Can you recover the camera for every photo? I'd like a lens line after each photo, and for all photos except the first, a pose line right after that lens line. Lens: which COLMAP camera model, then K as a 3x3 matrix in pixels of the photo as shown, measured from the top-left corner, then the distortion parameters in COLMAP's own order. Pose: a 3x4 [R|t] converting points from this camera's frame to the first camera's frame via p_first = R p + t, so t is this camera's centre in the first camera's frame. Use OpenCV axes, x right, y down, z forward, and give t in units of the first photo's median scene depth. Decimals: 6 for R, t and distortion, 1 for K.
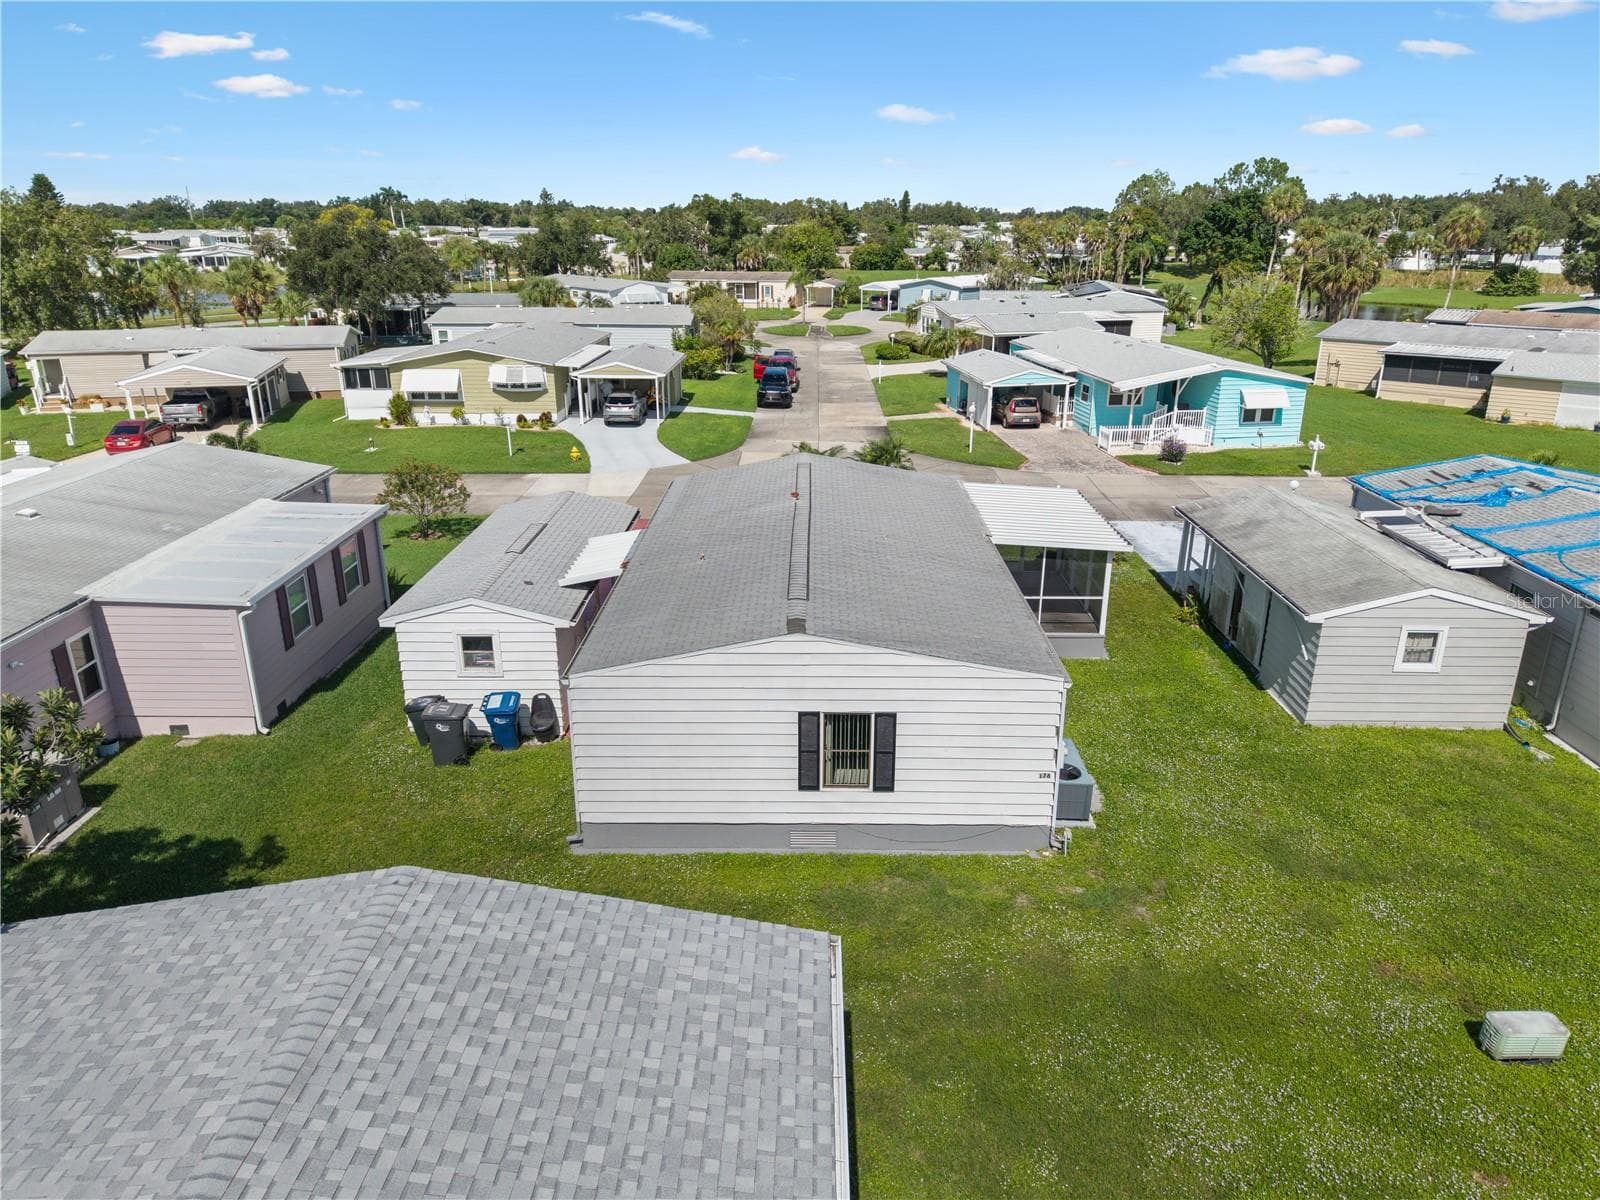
lens RADIAL K [[1074.0, 0, 793.2], [0, 1074.0, 602.8], [0, 0, 1]] dist [0.034336, -0.031956]
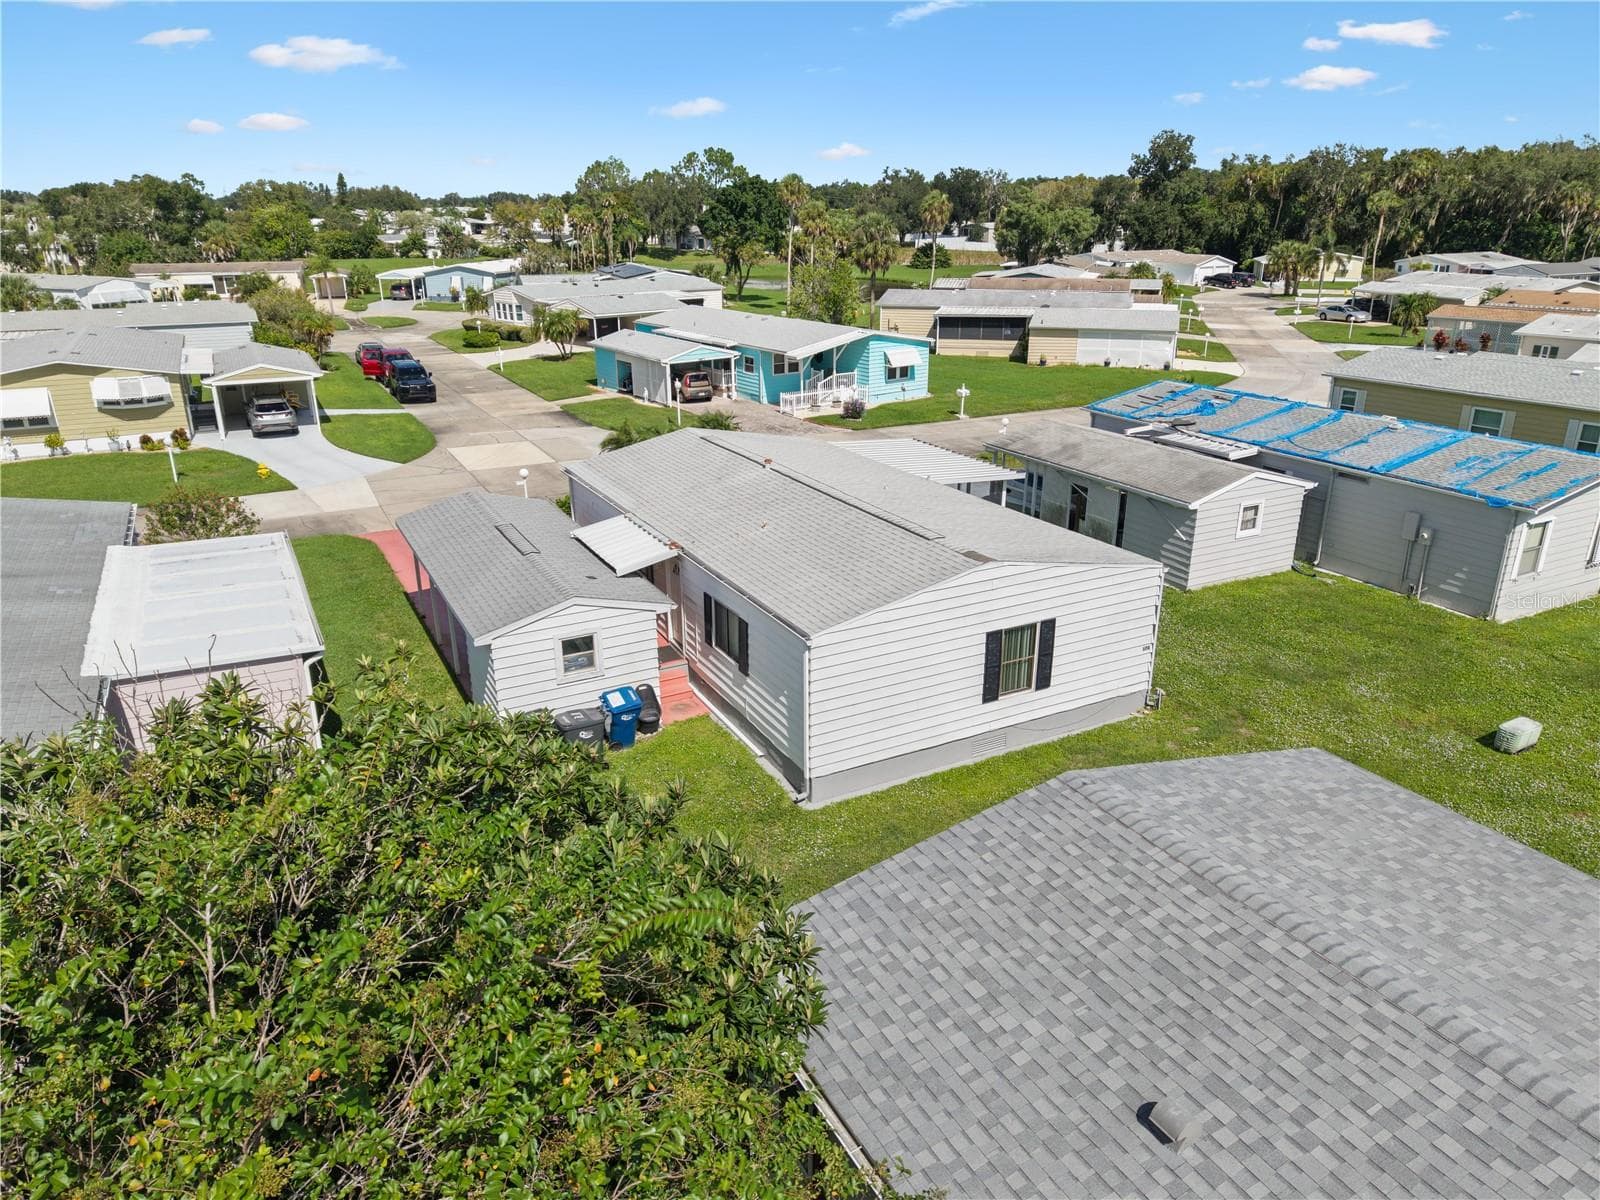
lens RADIAL K [[1074.0, 0, 794.9], [0, 1074.0, 608.8], [0, 0, 1]] dist [0.034336, -0.031956]
pose [[0.876581, -0.171901, 0.449506, -0.212718], [0.164580, 0.984792, 0.055658, -0.005975], [-0.452237, 0.025191, 0.891542, 0.025946]]
